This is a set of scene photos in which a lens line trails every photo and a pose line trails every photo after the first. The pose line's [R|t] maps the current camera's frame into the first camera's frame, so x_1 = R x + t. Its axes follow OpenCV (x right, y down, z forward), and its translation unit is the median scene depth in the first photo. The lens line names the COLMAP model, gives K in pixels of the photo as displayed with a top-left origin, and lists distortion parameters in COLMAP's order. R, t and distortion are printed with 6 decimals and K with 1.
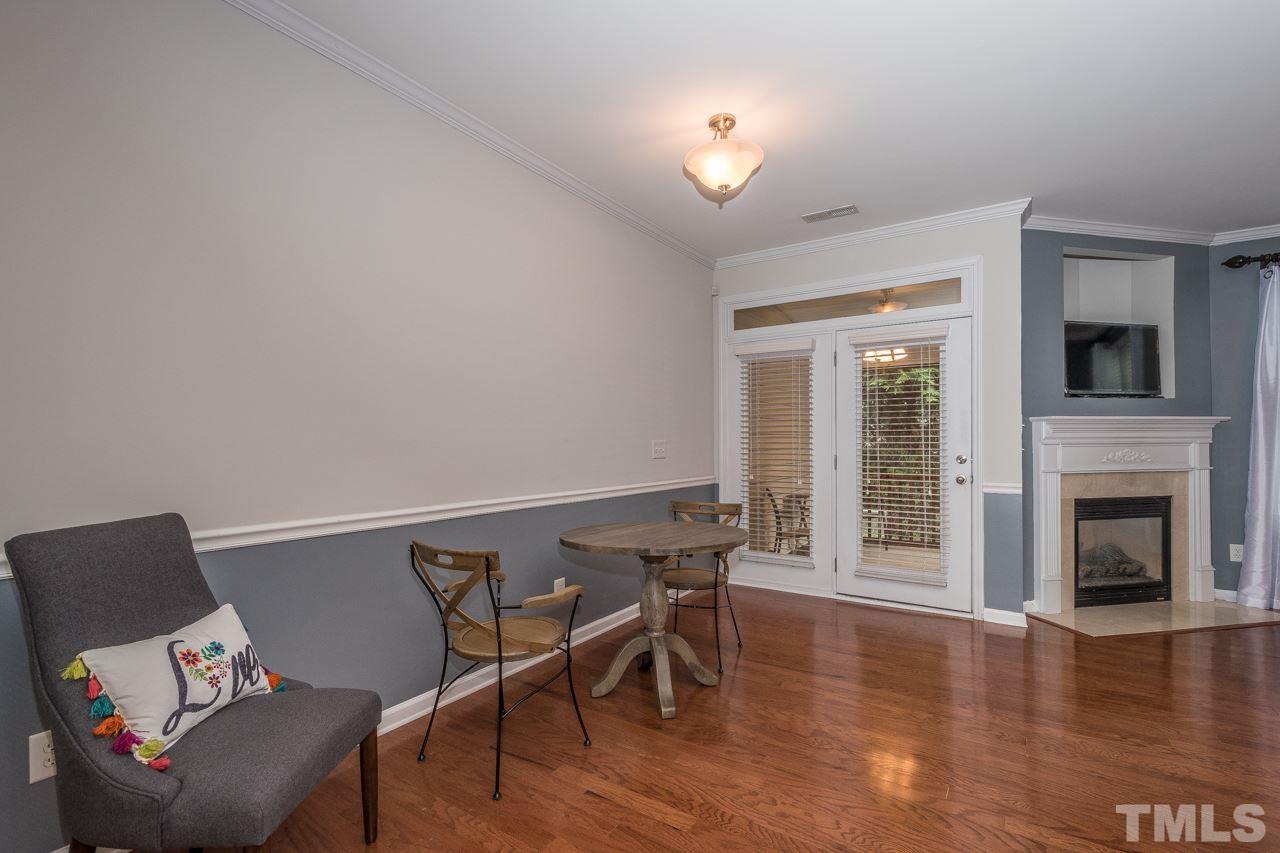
lens RADIAL K [[571.1, 0, 654.6], [0, 571.1, 443.3], [0, 0, 1]] dist [0.008929, -0.001232]
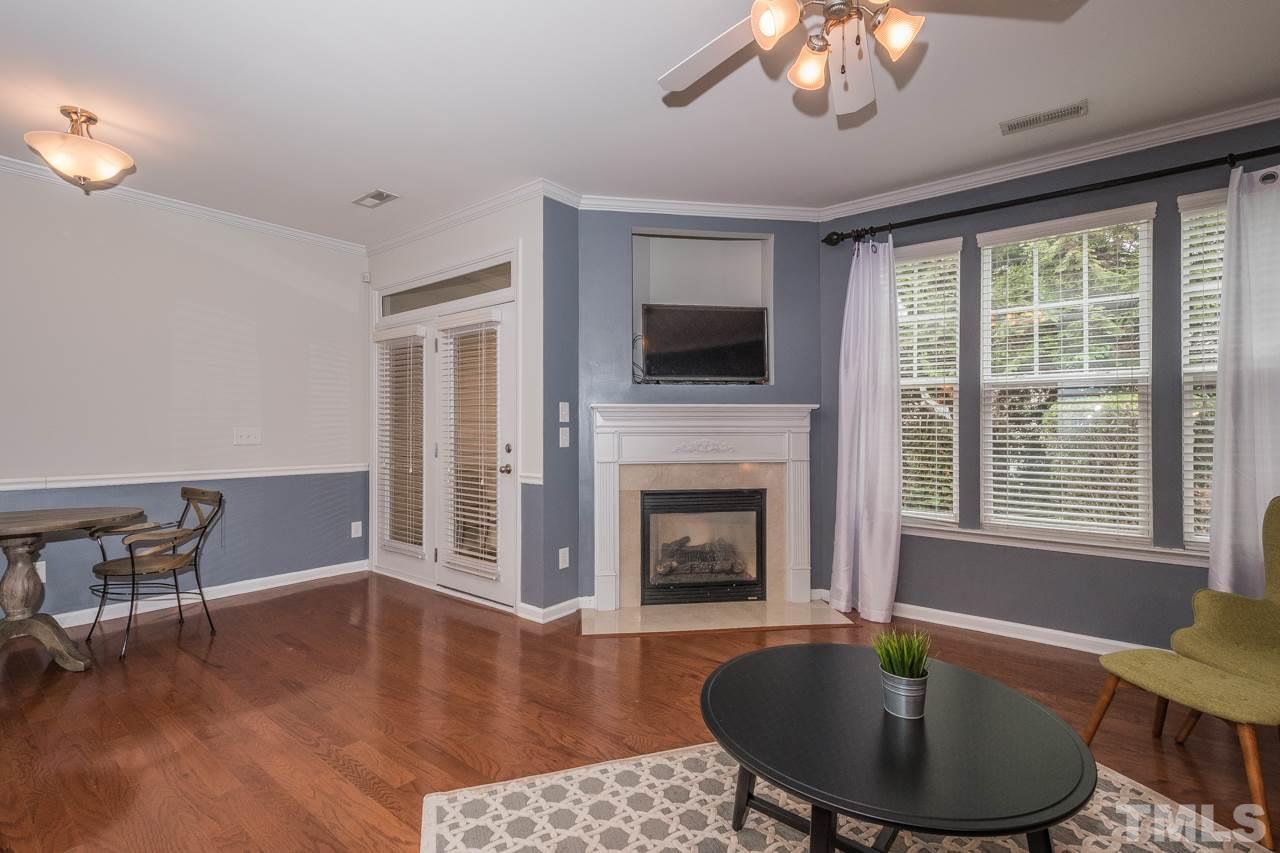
lens RADIAL K [[571.1, 0, 655.1], [0, 571.1, 424.4], [0, 0, 1]] dist [0.008929, -0.001232]
pose [[0.996236, 0.003792, -0.086601, 0.820268], [-0.004567, 0.999951, -0.008760, -0.004777], [0.086564, 0.009122, 0.996205, 0.052005]]
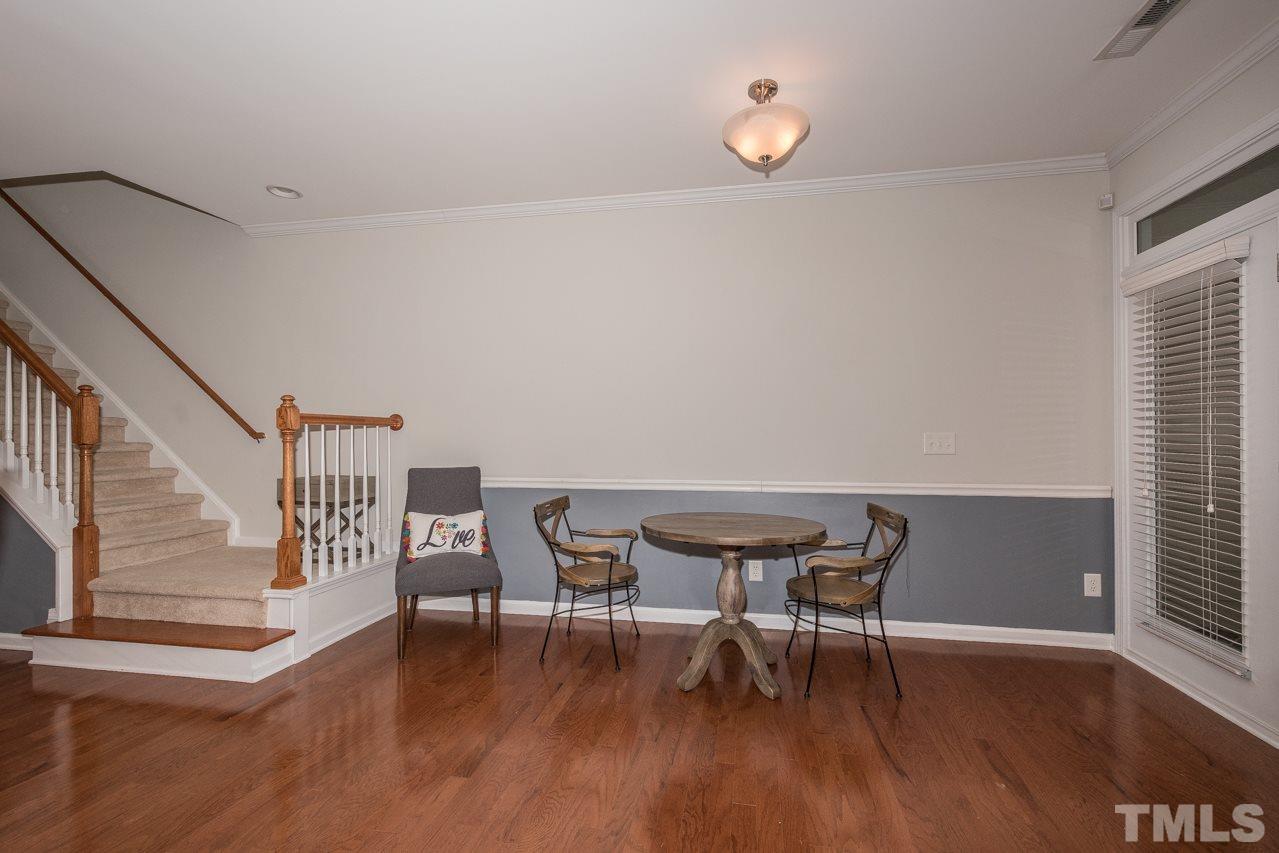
lens RADIAL K [[570.7, 0, 628.7], [0, 570.7, 432.6], [0, 0, 1]] dist [0.008929, -0.001232]
pose [[0.352981, -0.001228, -0.935630, 0.606345], [0.000556, 0.999999, -0.001103, -0.004518], [0.935630, -0.000131, 0.352981, 0.317404]]
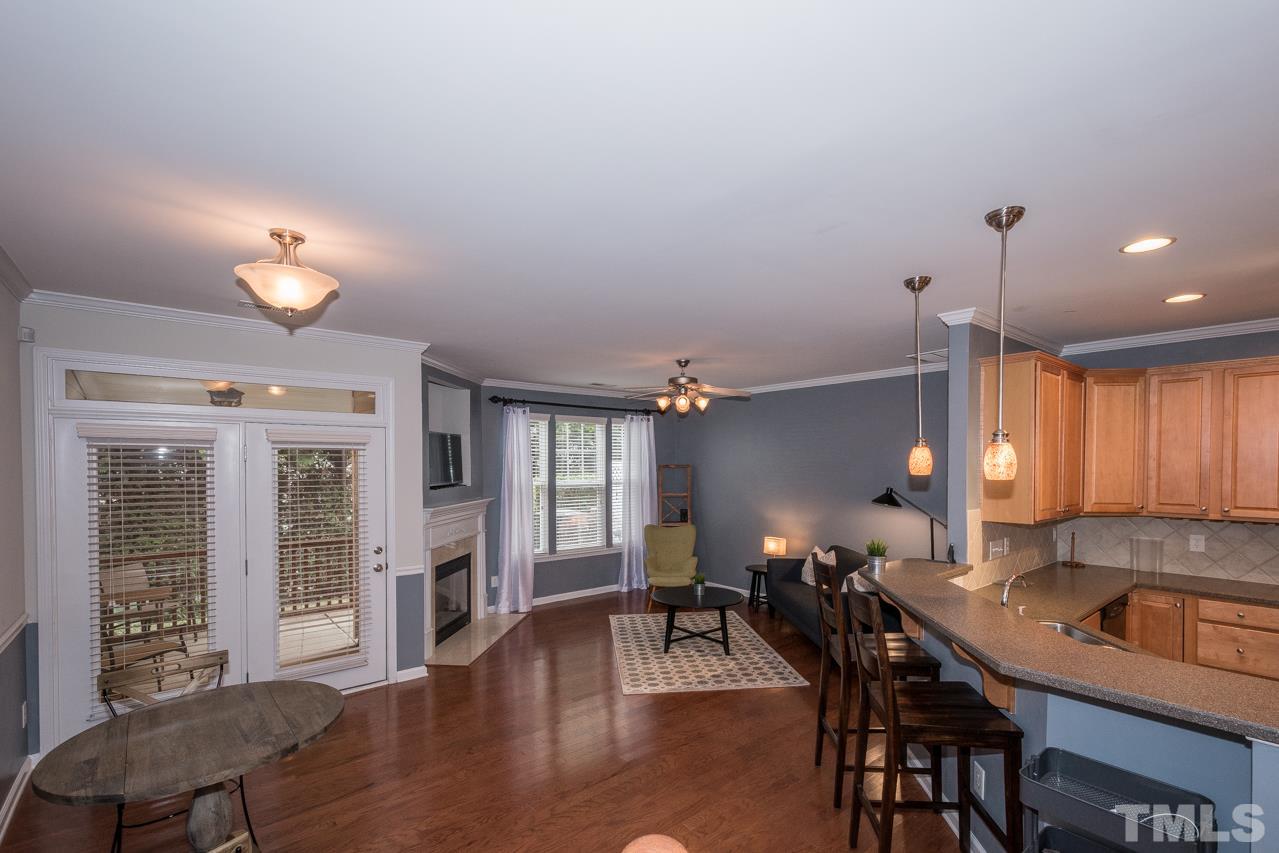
lens RADIAL K [[570.7, 0, 643.0], [0, 570.7, 473.4], [0, 0, 1]] dist [0.008929, -0.001232]
pose [[0.304901, -0.014205, 0.952278, -0.377645], [0.001444, 0.999895, 0.014453, -0.135647], [-0.952383, -0.003032, 0.304889, 0.132023]]
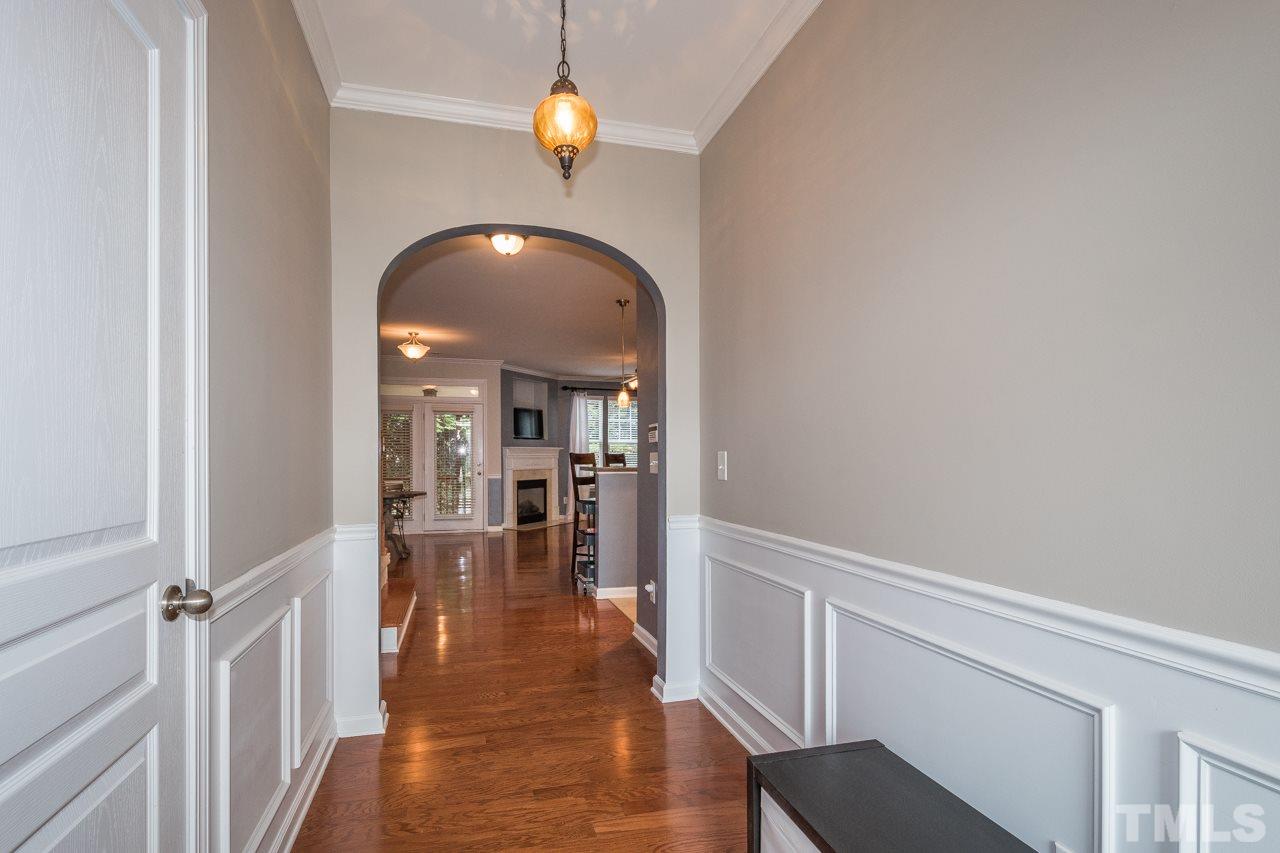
lens RADIAL K [[583.7, 0, 602.4], [0, 583.7, 464.6], [0, 0, 1]] dist [0.000565, 0.000010]
pose [[0.685134, -0.007321, 0.728380, -0.813108], [0.000336, 0.999953, 0.009734, 0.004222], [-0.728417, -0.006424, 0.685104, -0.949463]]
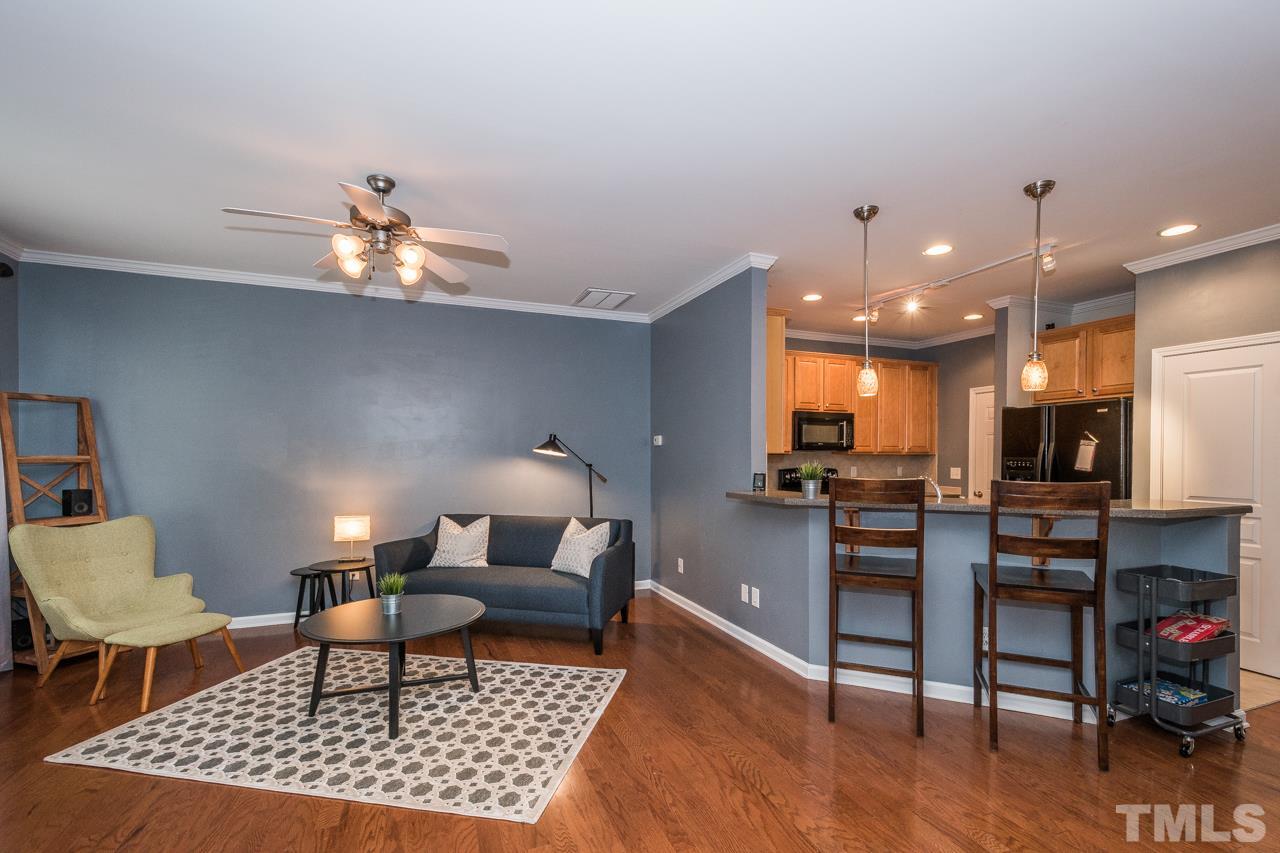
lens RADIAL K [[571.1, 0, 652.0], [0, 571.1, 453.8], [0, 0, 1]] dist [0.008929, -0.001232]
pose [[-0.812684, 0.001468, 0.582703, 0.220856], [0.000868, 0.999999, -0.001310, -0.040048], [-0.582704, -0.000559, -0.812684, 0.827068]]
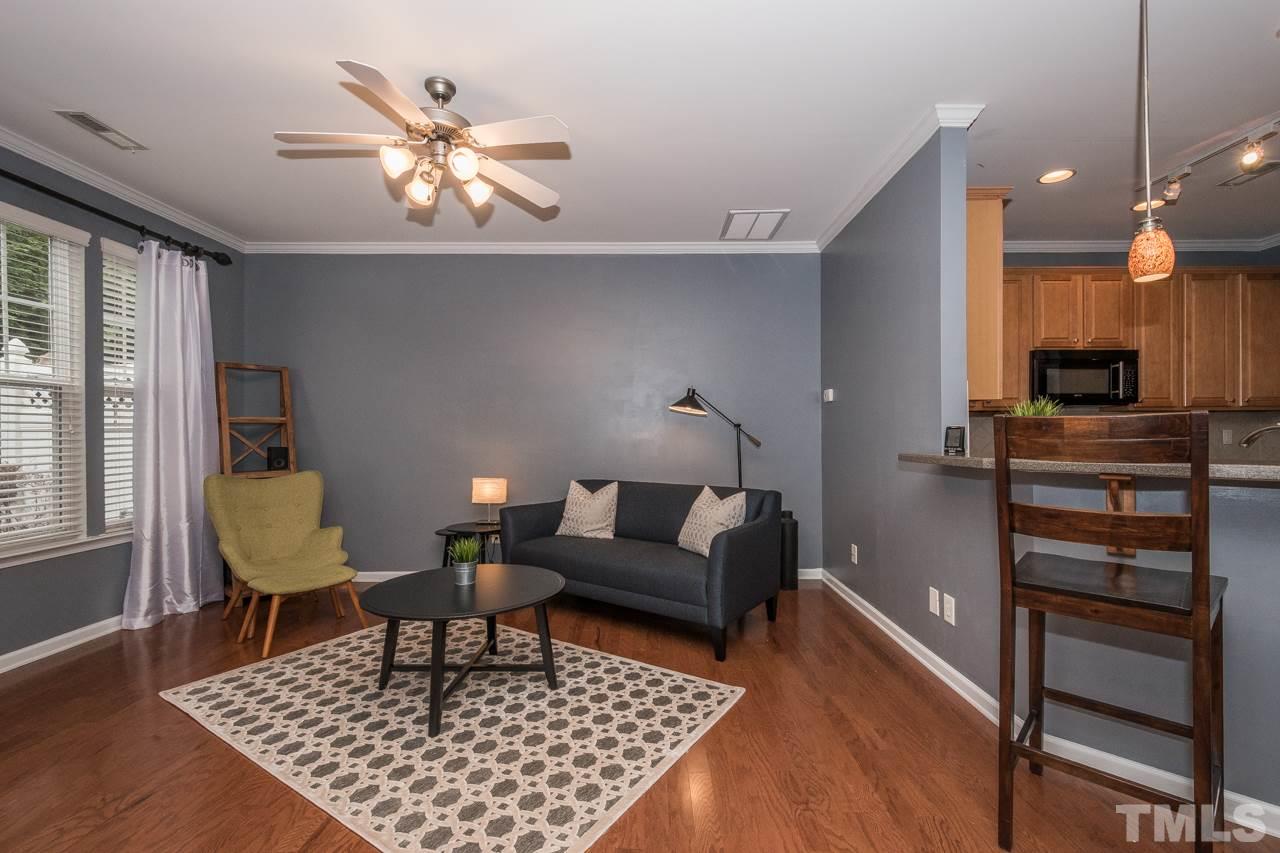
lens RADIAL K [[571.1, 0, 643.6], [0, 571.1, 428.1], [0, 0, 1]] dist [0.008929, -0.001232]
pose [[-0.534732, 0.011818, 0.844939, 0.271310], [0.006559, 0.999930, -0.009835, -0.002516], [-0.844996, 0.000282, -0.534772, 0.591891]]
